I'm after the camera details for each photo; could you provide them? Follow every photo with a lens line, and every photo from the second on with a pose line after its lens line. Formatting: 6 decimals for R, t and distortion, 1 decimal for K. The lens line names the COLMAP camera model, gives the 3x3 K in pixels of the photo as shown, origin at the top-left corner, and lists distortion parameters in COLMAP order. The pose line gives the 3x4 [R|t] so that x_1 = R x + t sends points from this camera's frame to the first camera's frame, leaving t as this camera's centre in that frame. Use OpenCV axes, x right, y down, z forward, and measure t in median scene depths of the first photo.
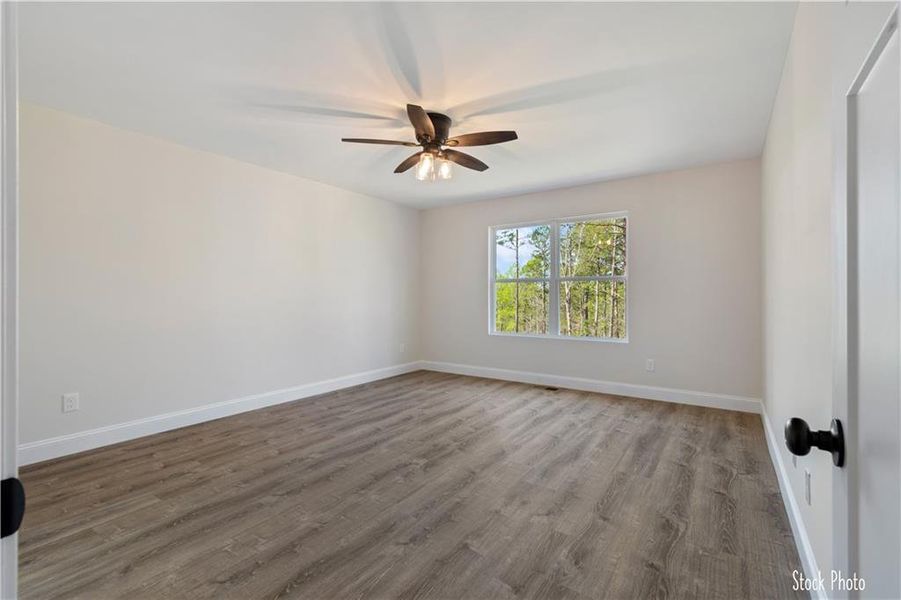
lens RADIAL K [[405.1, 0, 450.2], [0, 405.1, 293.0], [0, 0, 1]] dist [0.001968, 0.000258]
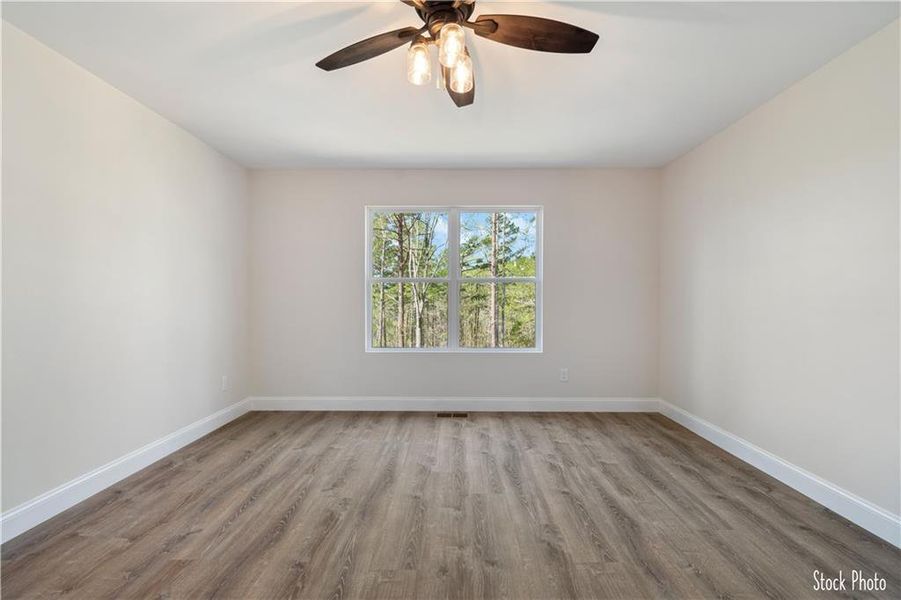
lens RADIAL K [[405.1, 0, 456.2], [0, 405.1, 301.7], [0, 0, 1]] dist [0.001968, 0.000258]
pose [[0.827193, 0.000212, 0.561918, -0.325842], [-0.006587, 0.999935, 0.009320, 0.004937], [-0.561879, -0.011410, 0.827140, 0.525240]]
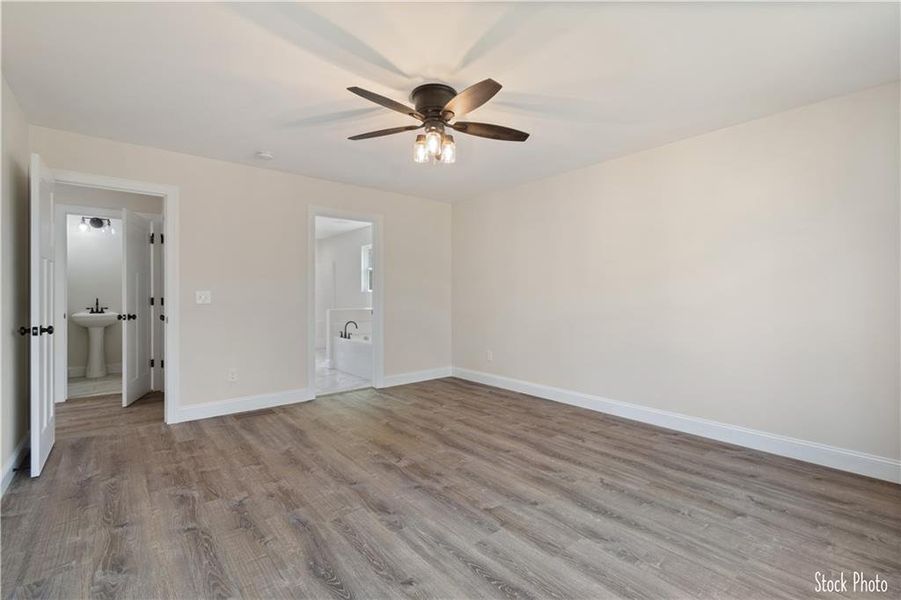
lens RADIAL K [[405.1, 0, 451.8], [0, 405.1, 296.4], [0, 0, 1]] dist [0.001968, 0.000258]
pose [[-0.275425, 0.004617, -0.961311, 0.746976], [0.008280, 0.999963, 0.002431, 0.003966], [0.961287, -0.007290, -0.275453, 1.231313]]
